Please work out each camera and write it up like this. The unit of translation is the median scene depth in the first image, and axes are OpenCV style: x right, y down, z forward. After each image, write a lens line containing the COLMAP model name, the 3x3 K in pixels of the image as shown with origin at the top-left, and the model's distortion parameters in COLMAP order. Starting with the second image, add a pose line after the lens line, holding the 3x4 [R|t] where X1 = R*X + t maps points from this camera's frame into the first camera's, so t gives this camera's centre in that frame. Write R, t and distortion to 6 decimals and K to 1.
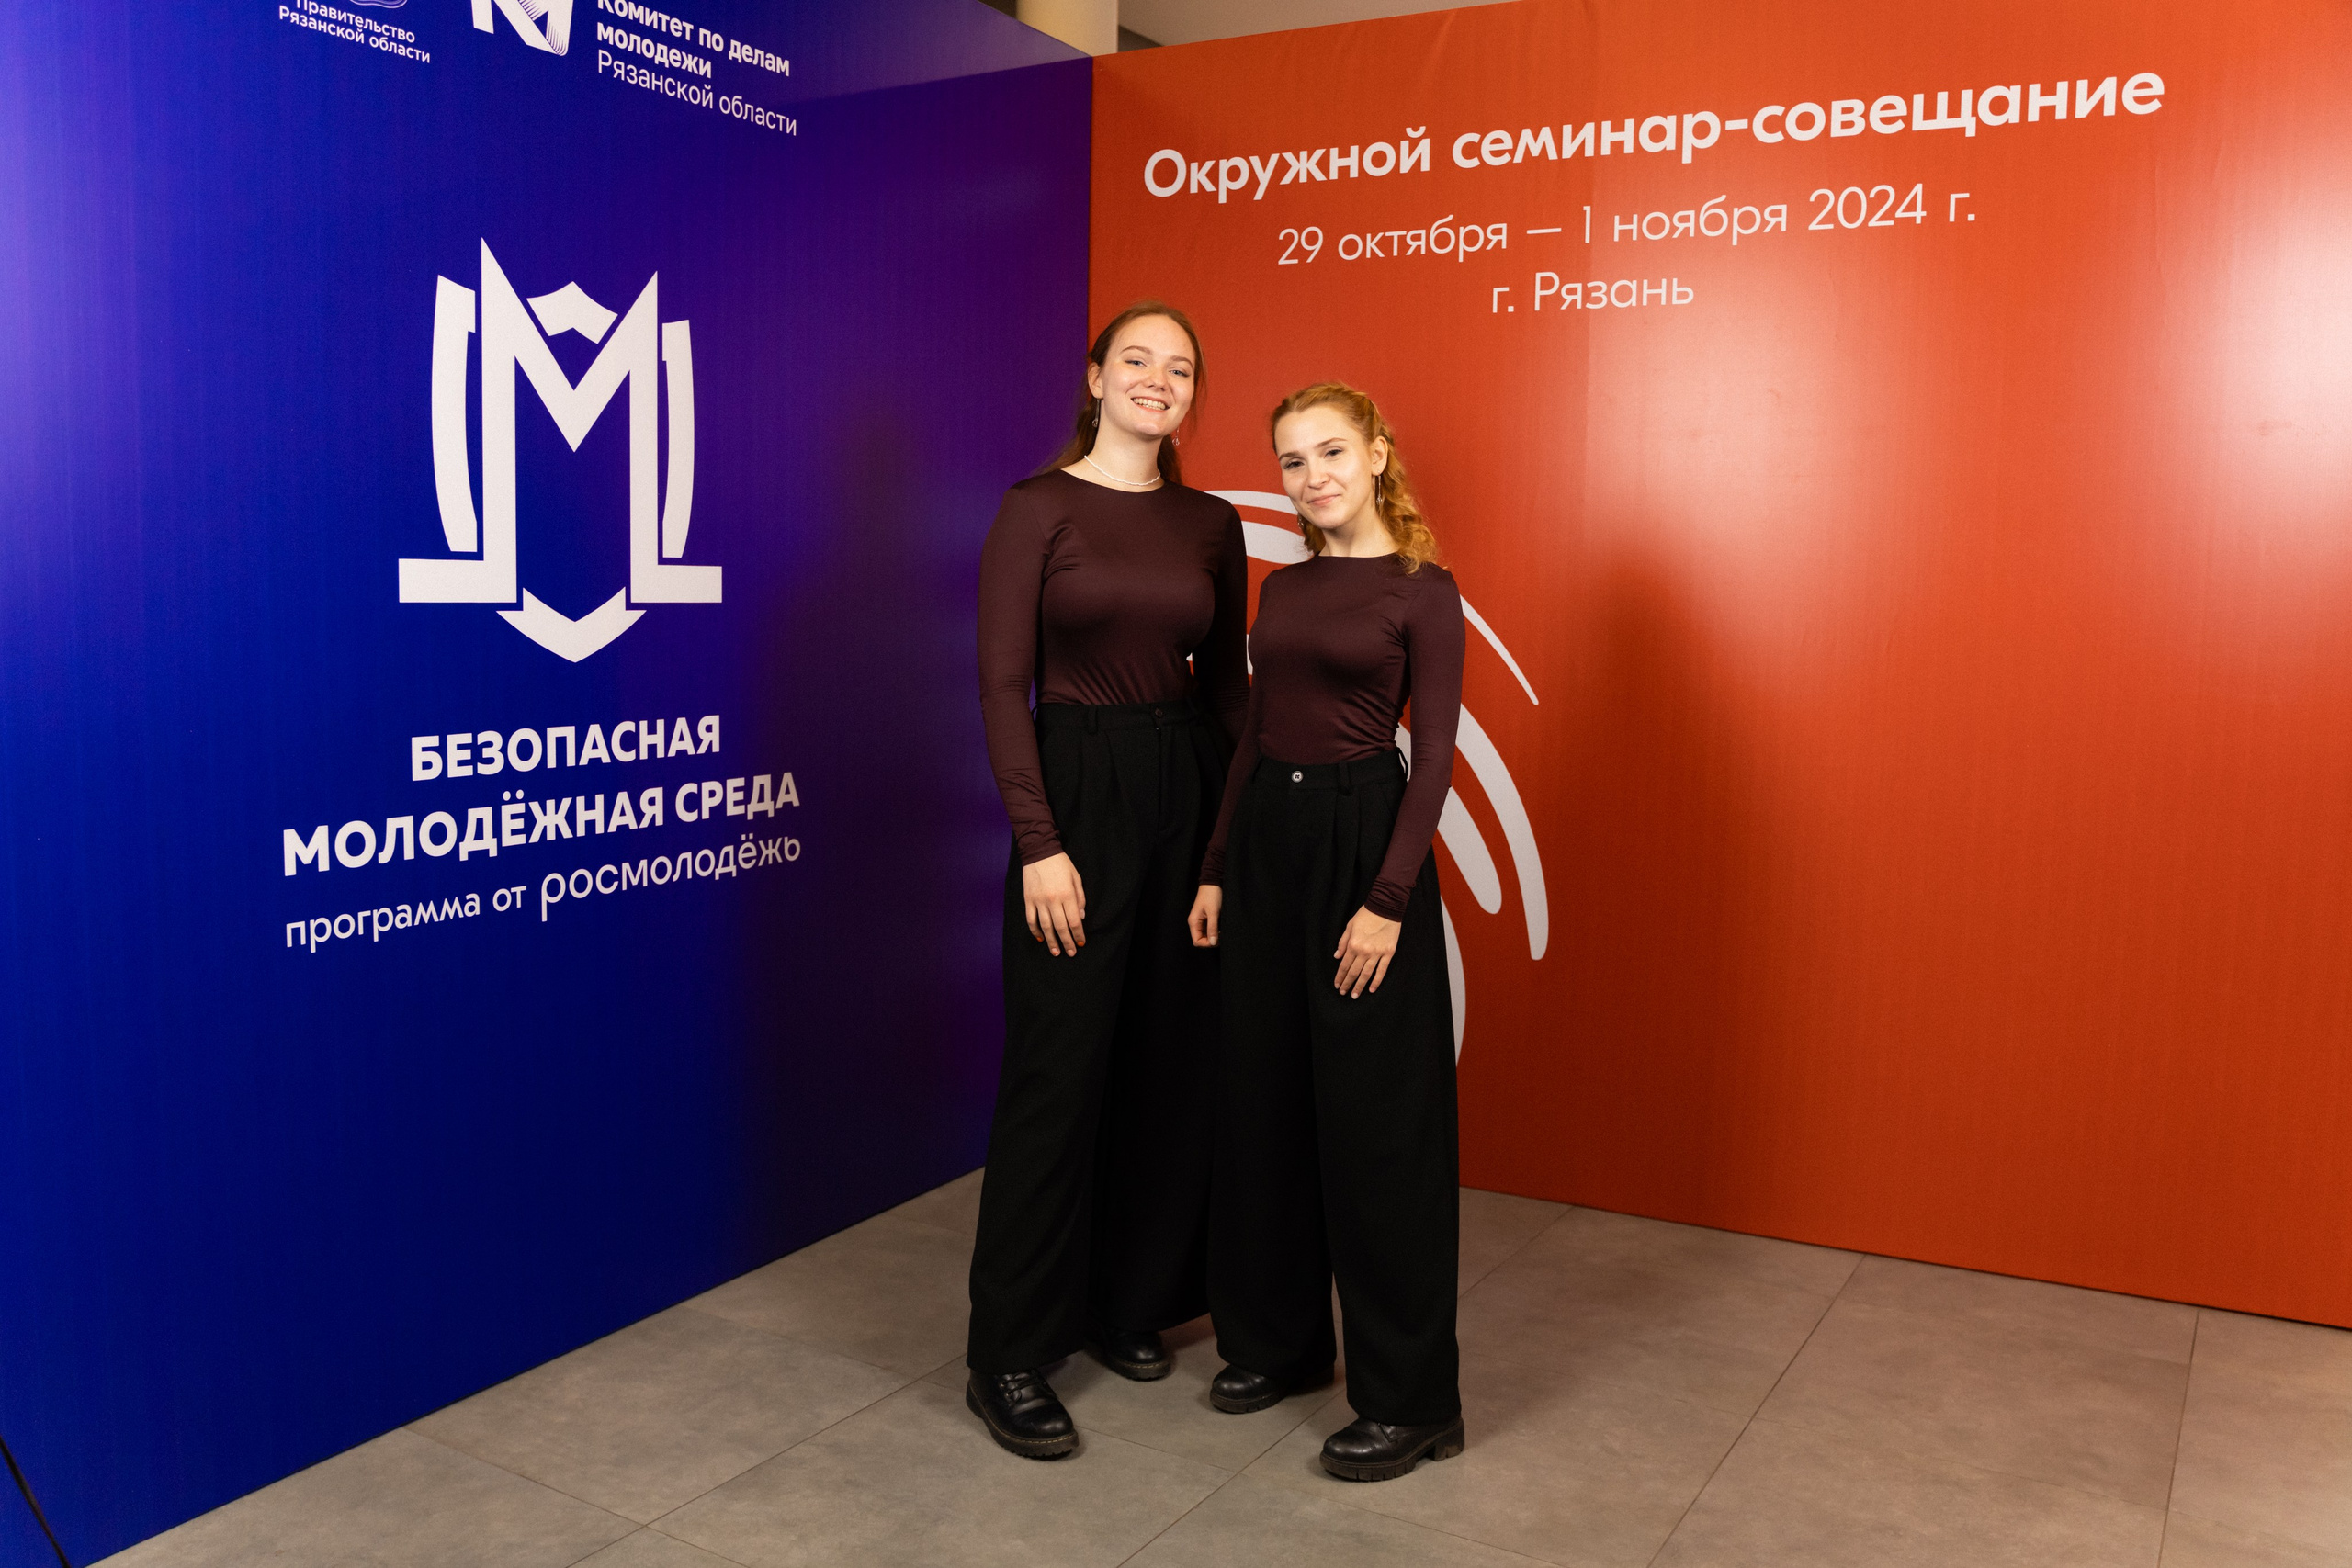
lens RADIAL K [[1896.7, 0, 1168.5], [0, 1896.7, 791.0], [0, 0, 1]] dist [-0.114498, 0.089370]
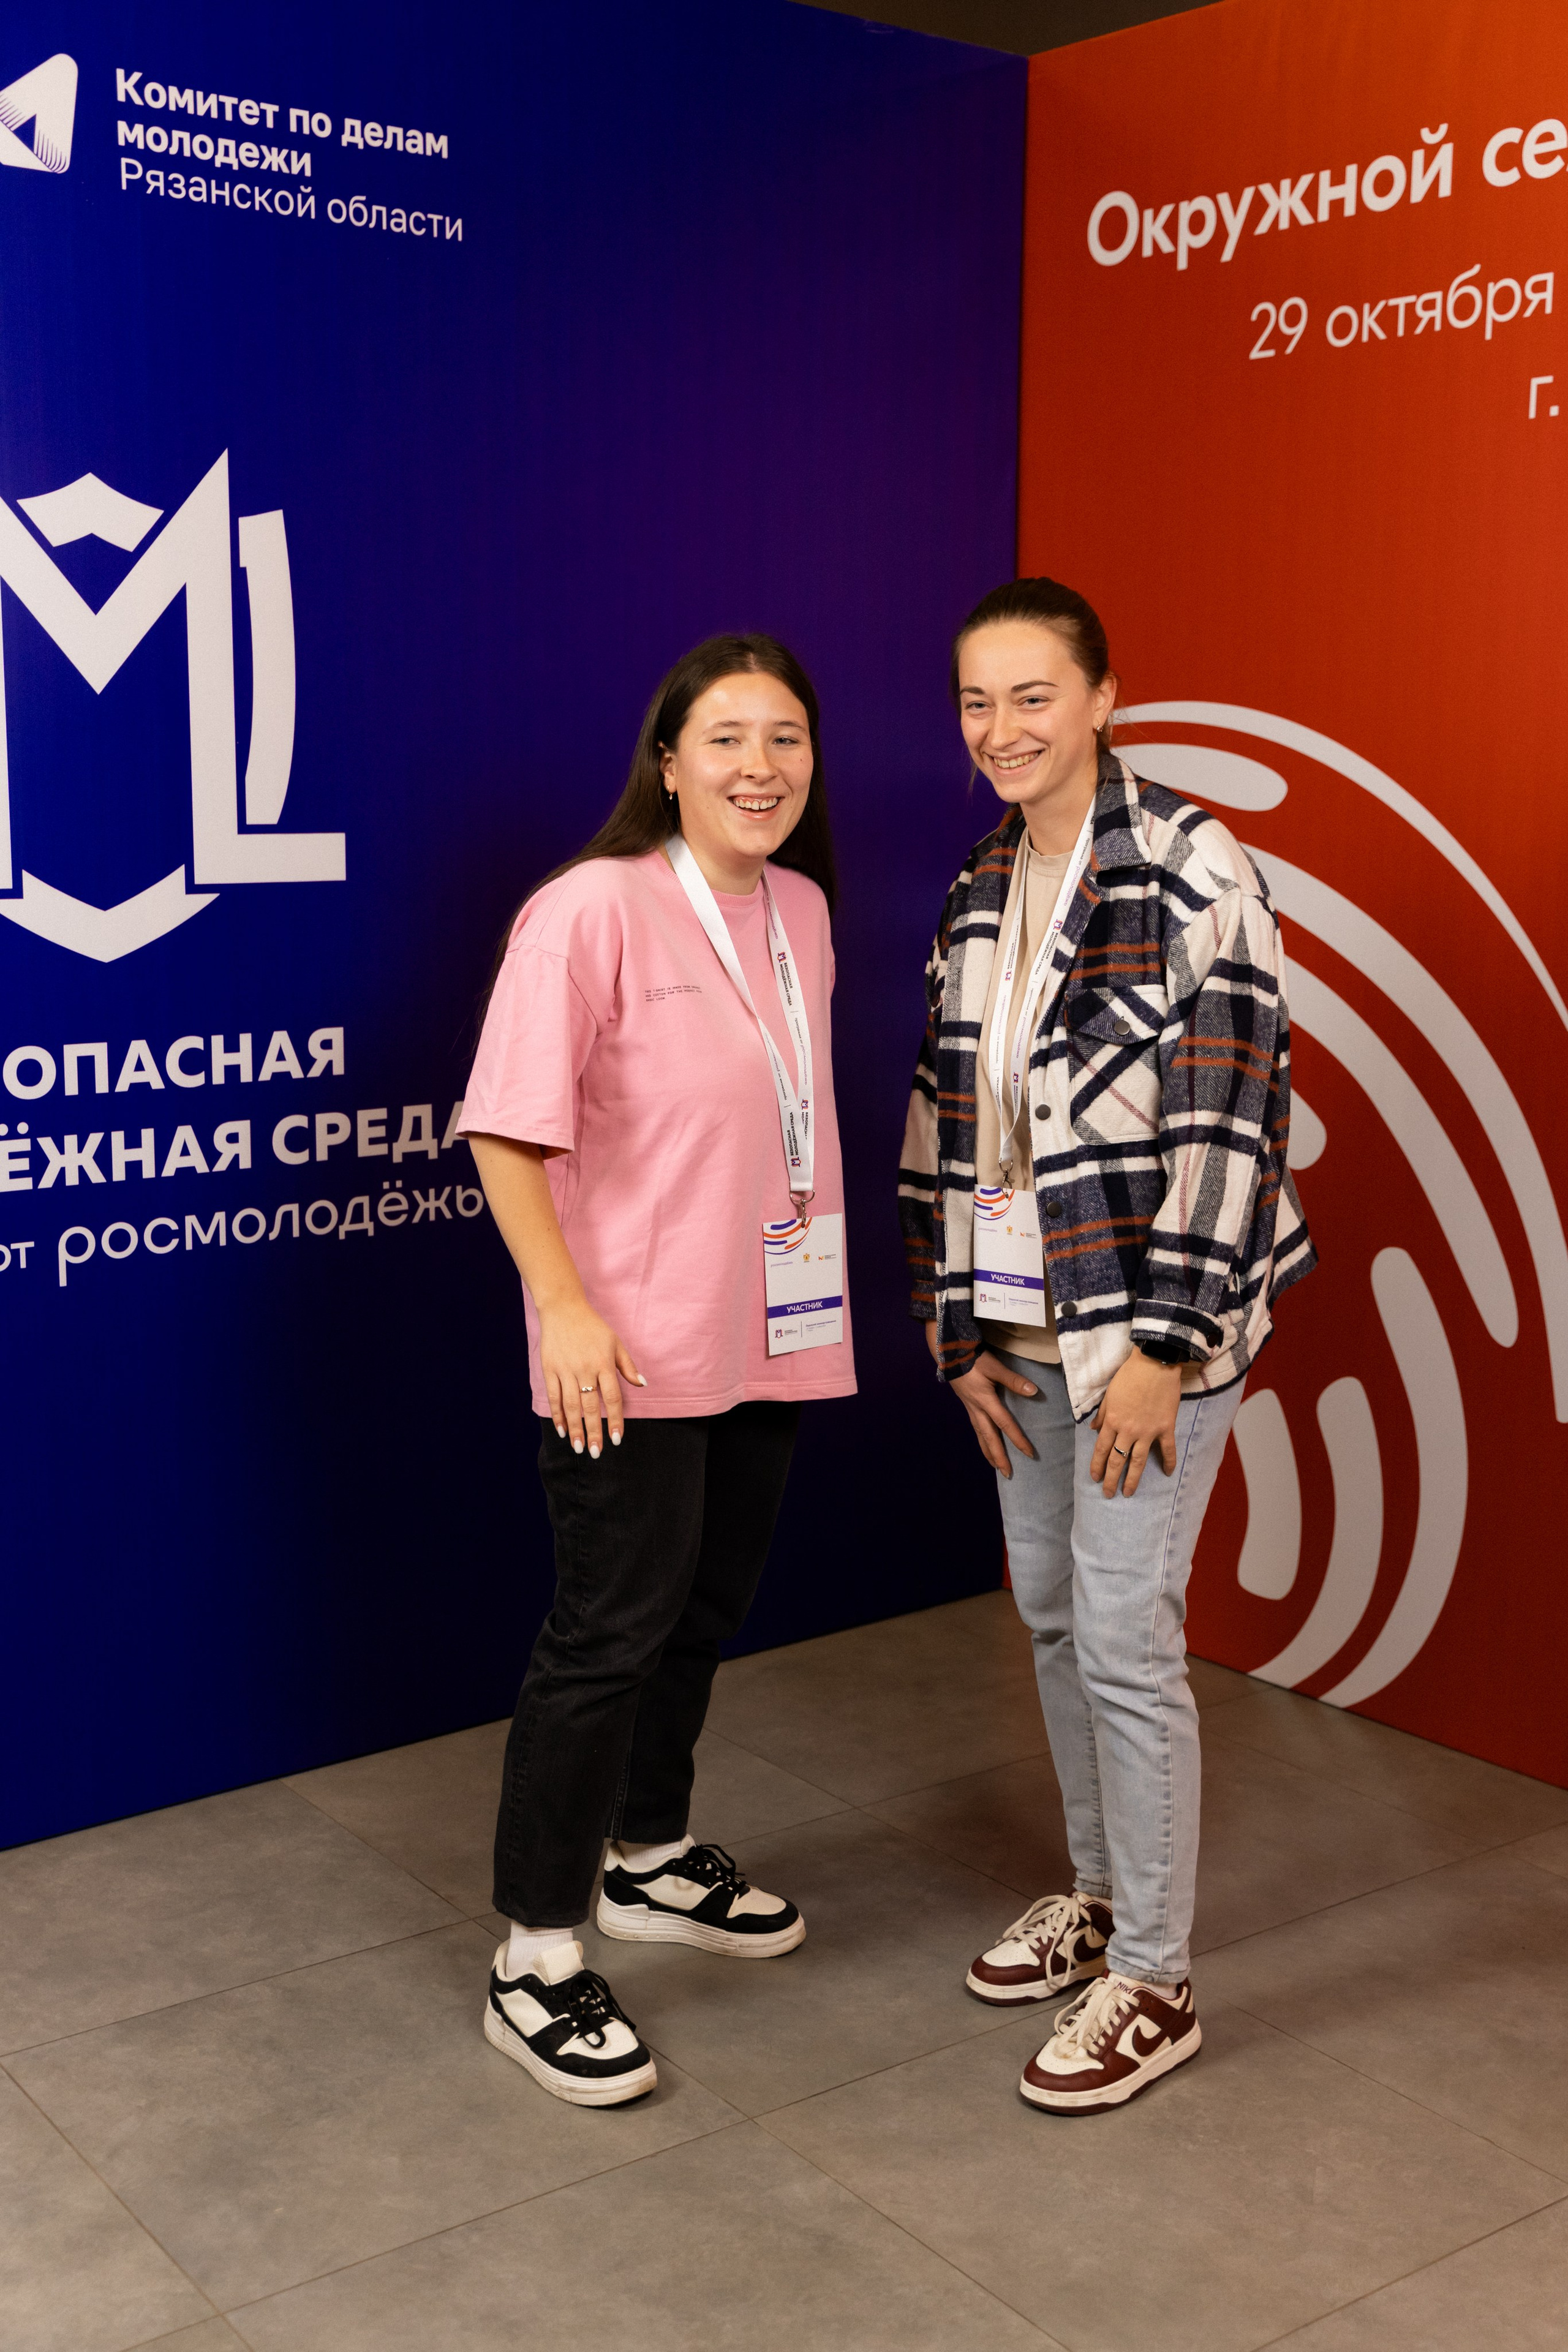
lens RADIAL K [[2664.2, 0, 795.8], [0, 2664.2, 1187.5], [0, 0, 1]] dist [-0.027389, 0.158193]
pose [[0.925074, 0.050424, -0.376425, 0.339025], [-0.031443, 0.997913, 0.056404, -0.041157], [0.378483, -0.040342, 0.924729, 0.060954]]
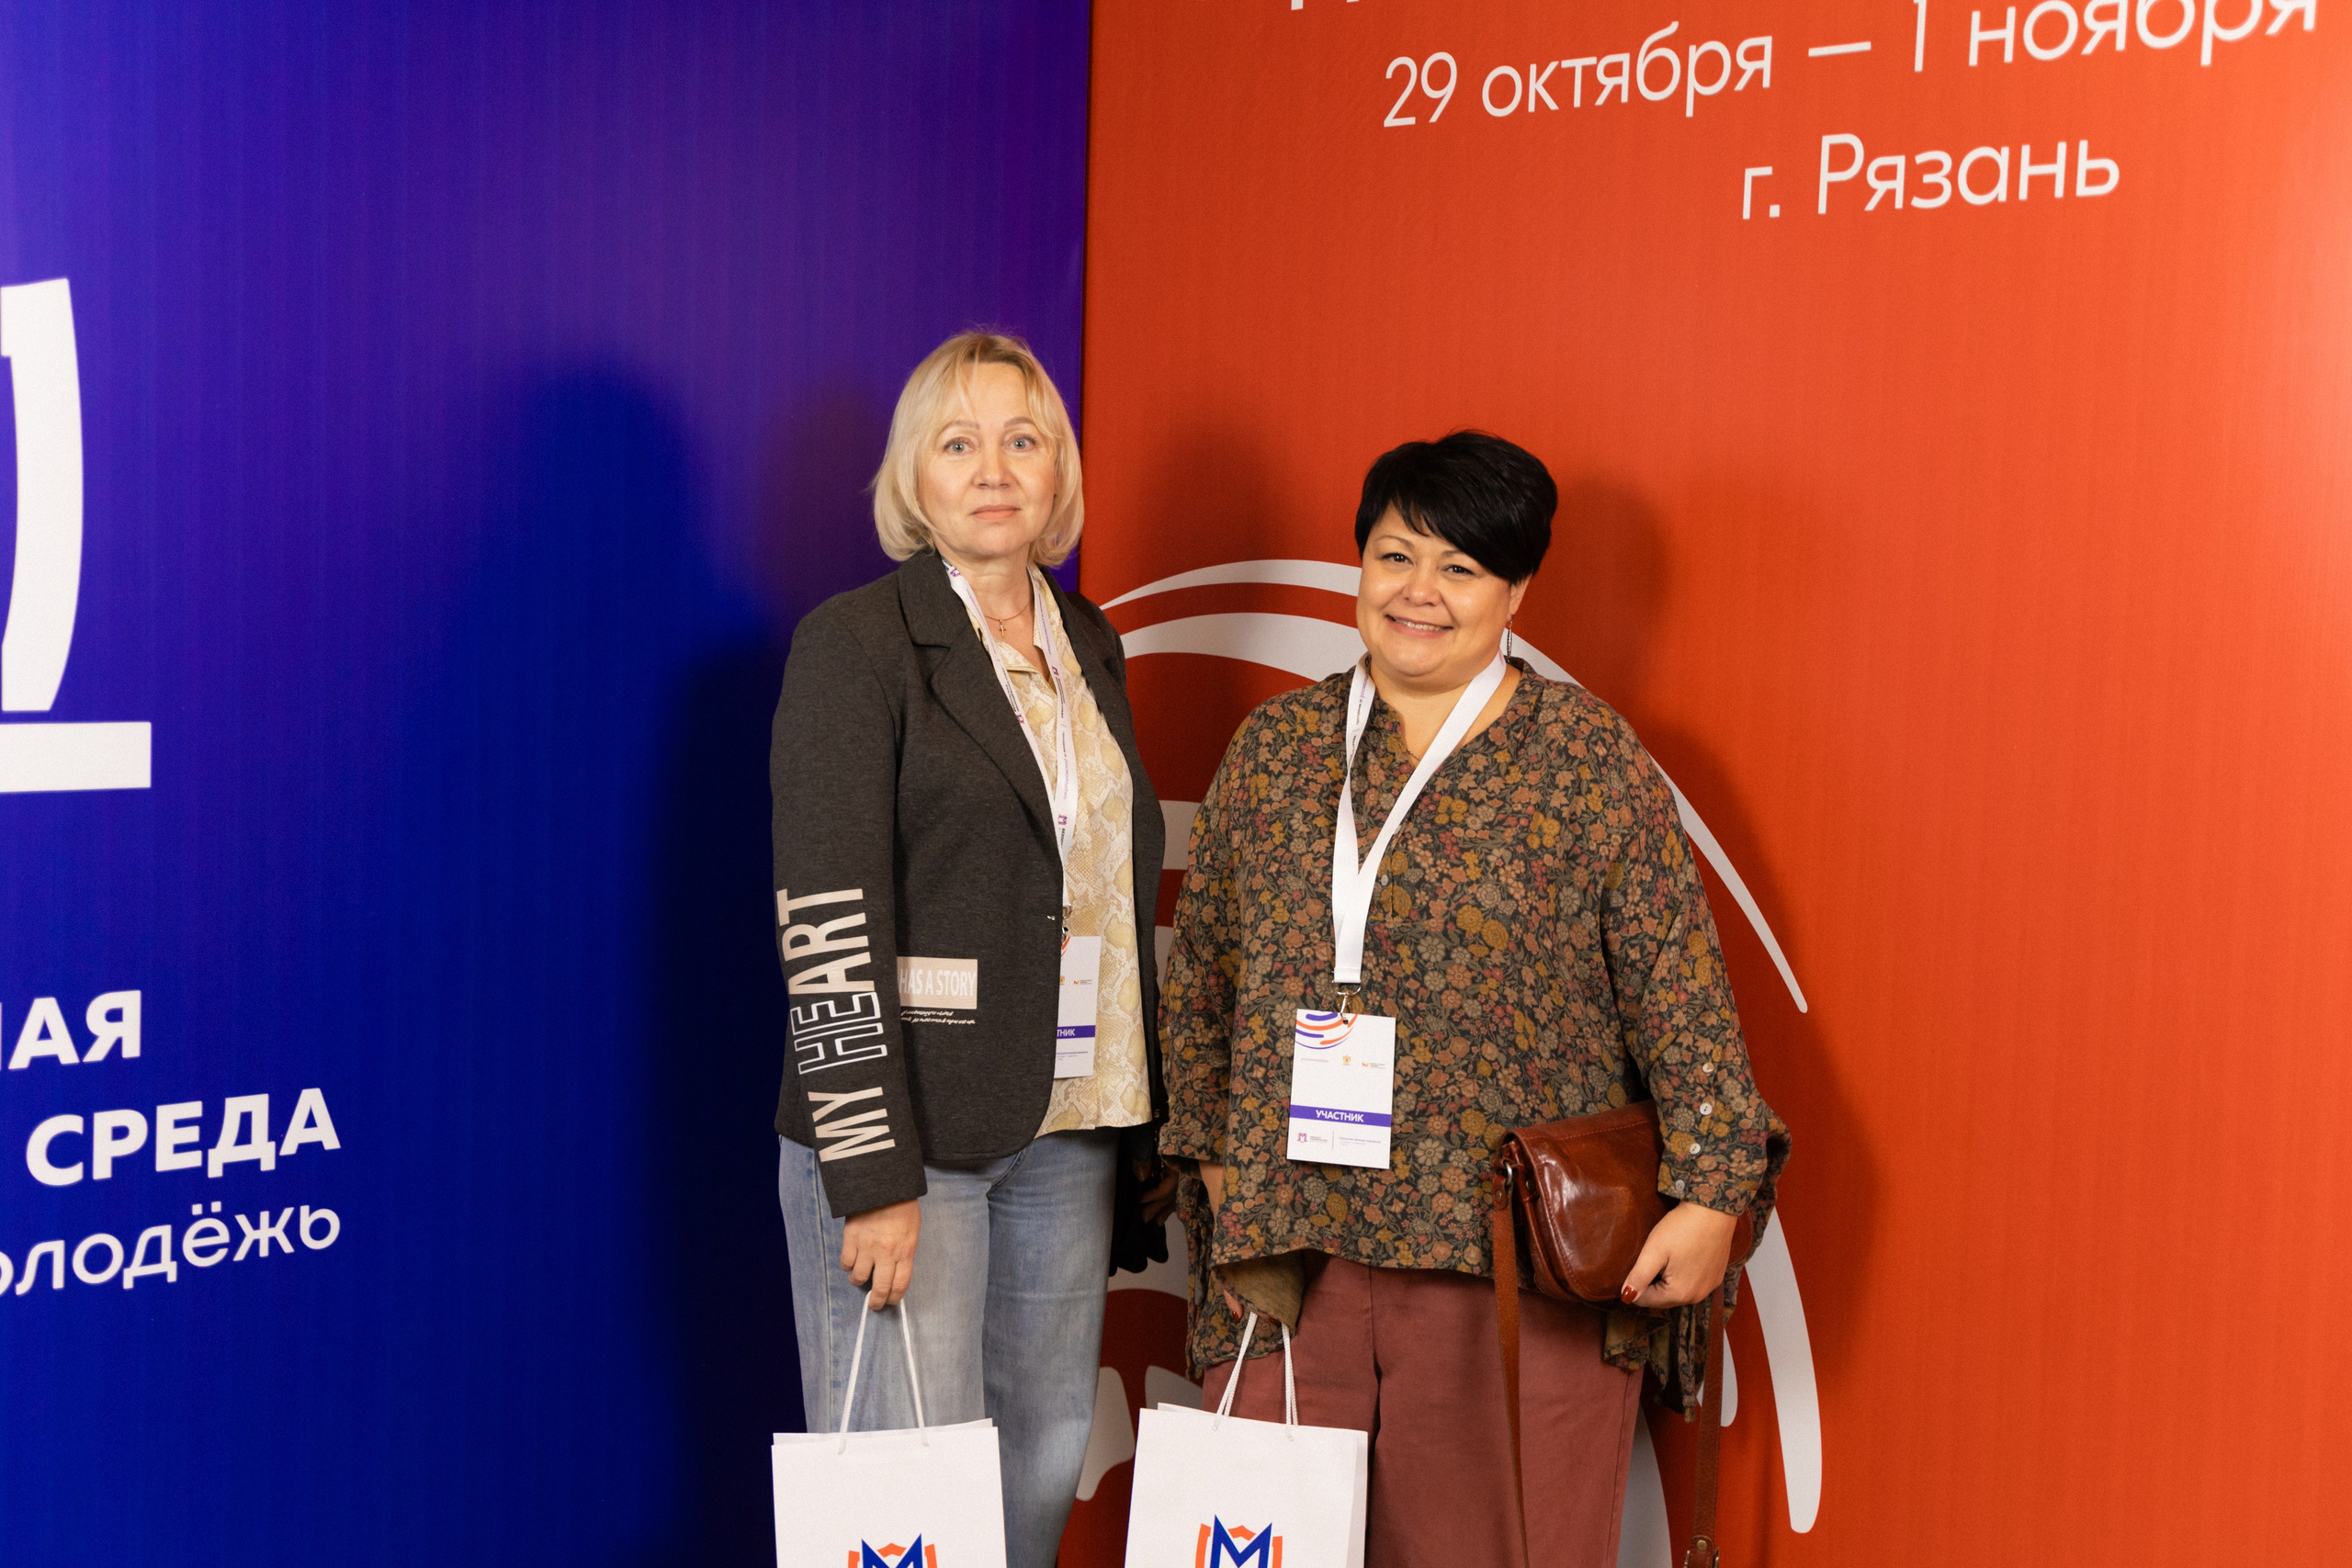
lens RADIAL K [[3212.0, 0, 1183.8], [0, 3212.0, 819.6], [0, 0, 1]] dist [-0.001150, 0.434680]
pose [[0.962873, 0.033743, -0.267839, 0.301486], [-0.042428, 0.998743, -0.026702, -0.076482], [0.266601, 0.037075, 0.963094, 0.167099]]
